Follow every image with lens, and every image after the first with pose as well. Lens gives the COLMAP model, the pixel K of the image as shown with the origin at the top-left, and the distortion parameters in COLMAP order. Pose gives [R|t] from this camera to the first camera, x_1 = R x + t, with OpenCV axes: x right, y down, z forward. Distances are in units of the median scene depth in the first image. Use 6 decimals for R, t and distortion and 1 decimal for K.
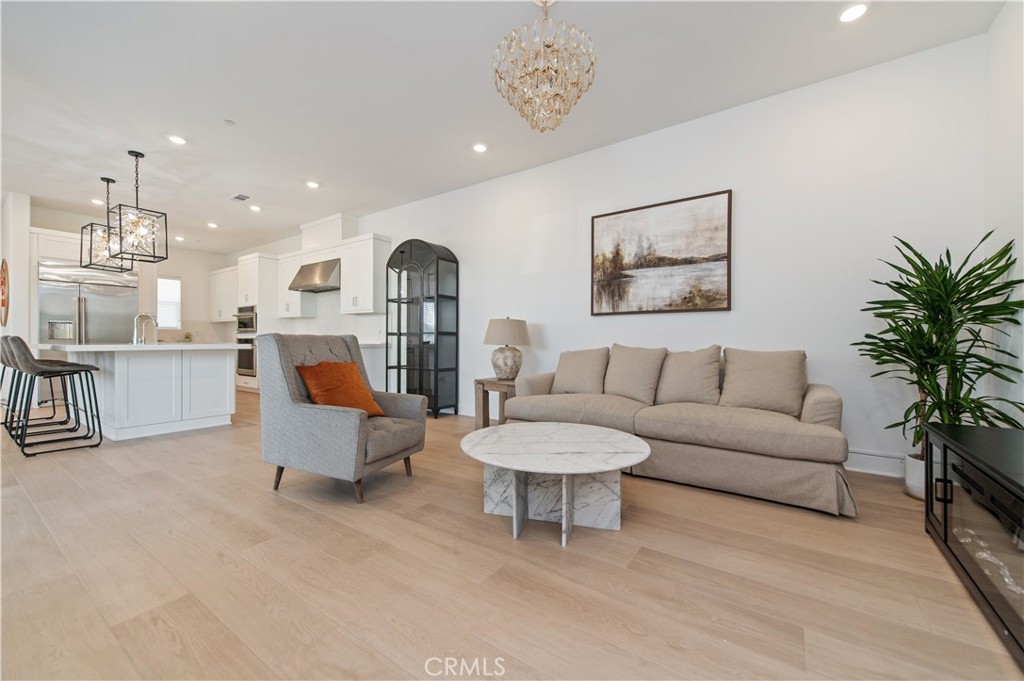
lens RADIAL K [[400.7, 0, 509.1], [0, 400.7, 338.4], [0, 0, 1]] dist [0.003146, -0.000120]
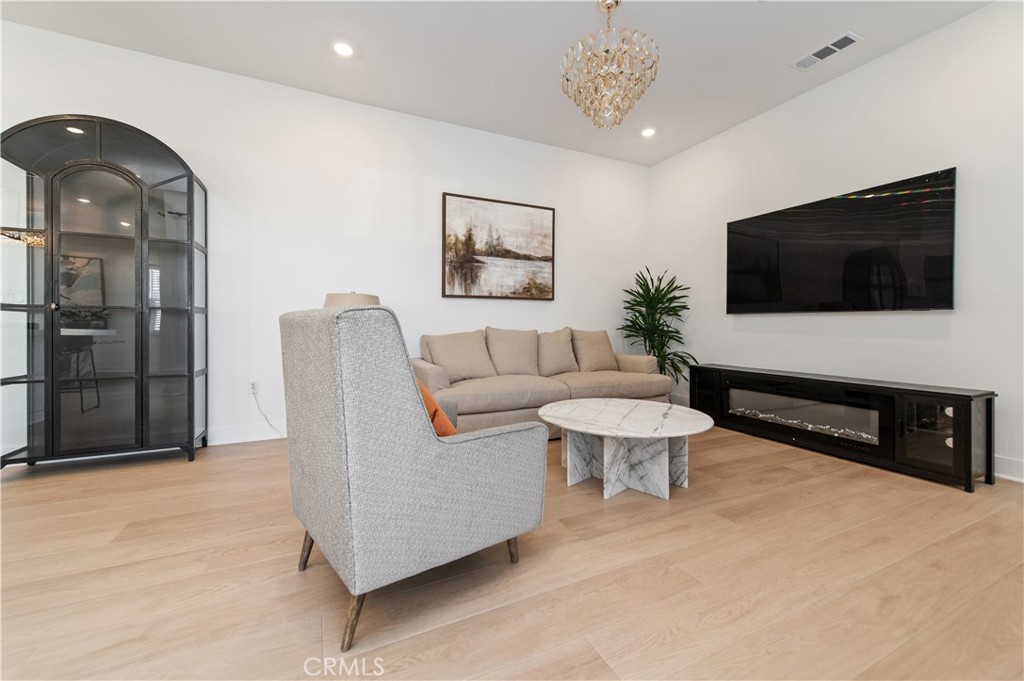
lens RADIAL K [[400.7, 0, 509.1], [0, 400.7, 338.4], [0, 0, 1]] dist [0.003146, -0.000120]
pose [[0.497244, -0.034129, 0.866939, -0.608033], [-0.011666, 0.998873, 0.046015, -0.004647], [-0.867532, -0.032995, 0.496285, 0.426903]]
